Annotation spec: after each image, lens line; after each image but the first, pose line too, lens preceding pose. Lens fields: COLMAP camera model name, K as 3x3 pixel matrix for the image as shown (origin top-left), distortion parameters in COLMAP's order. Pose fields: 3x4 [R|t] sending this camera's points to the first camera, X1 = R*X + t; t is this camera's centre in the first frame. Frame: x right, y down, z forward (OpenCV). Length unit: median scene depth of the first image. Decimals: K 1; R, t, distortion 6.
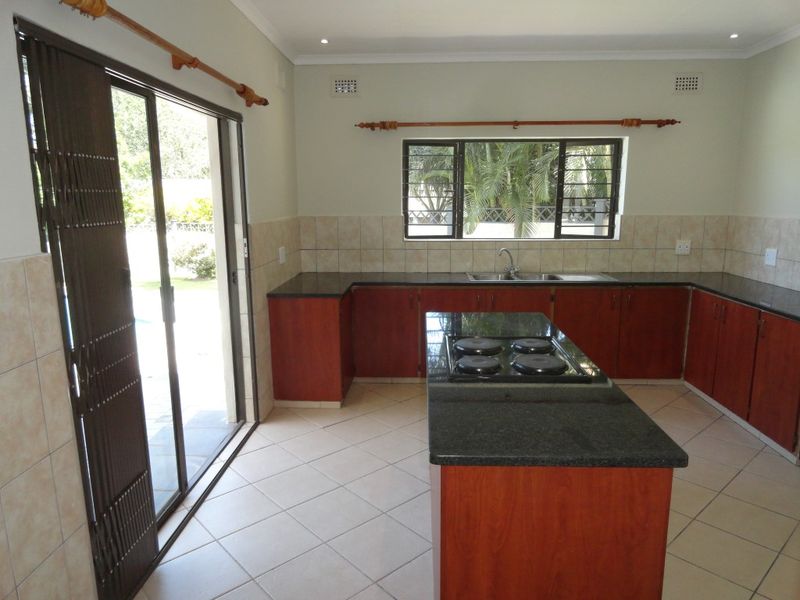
lens RADIAL K [[559.6, 0, 390.9], [0, 559.6, 300.9], [0, 0, 1]] dist [0.148782, -0.000031]
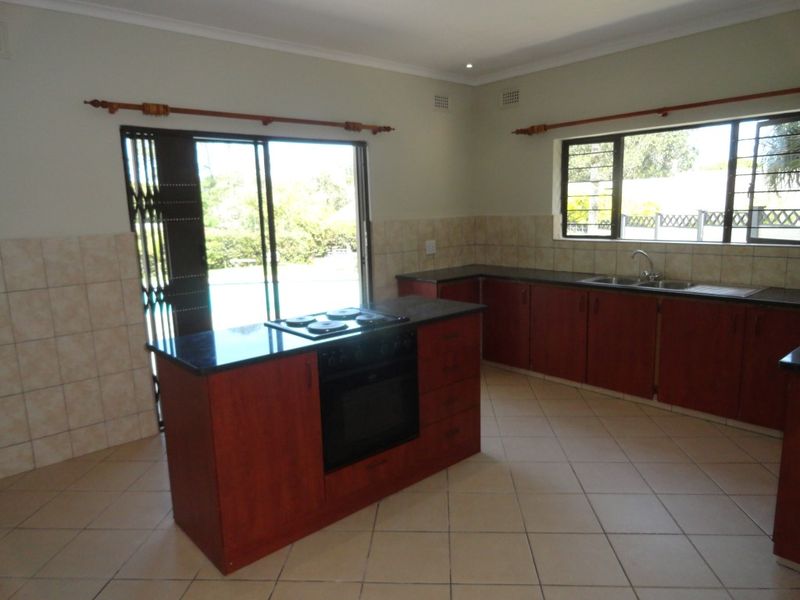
lens RADIAL K [[559.6, 0, 390.9], [0, 559.6, 300.9], [0, 0, 1]] dist [0.148782, -0.000031]
pose [[0.704976, 0.111890, -0.700350, 0.577563], [-0.110867, 0.992723, 0.047001, -0.012450], [0.700512, 0.044511, 0.712251, 0.065435]]
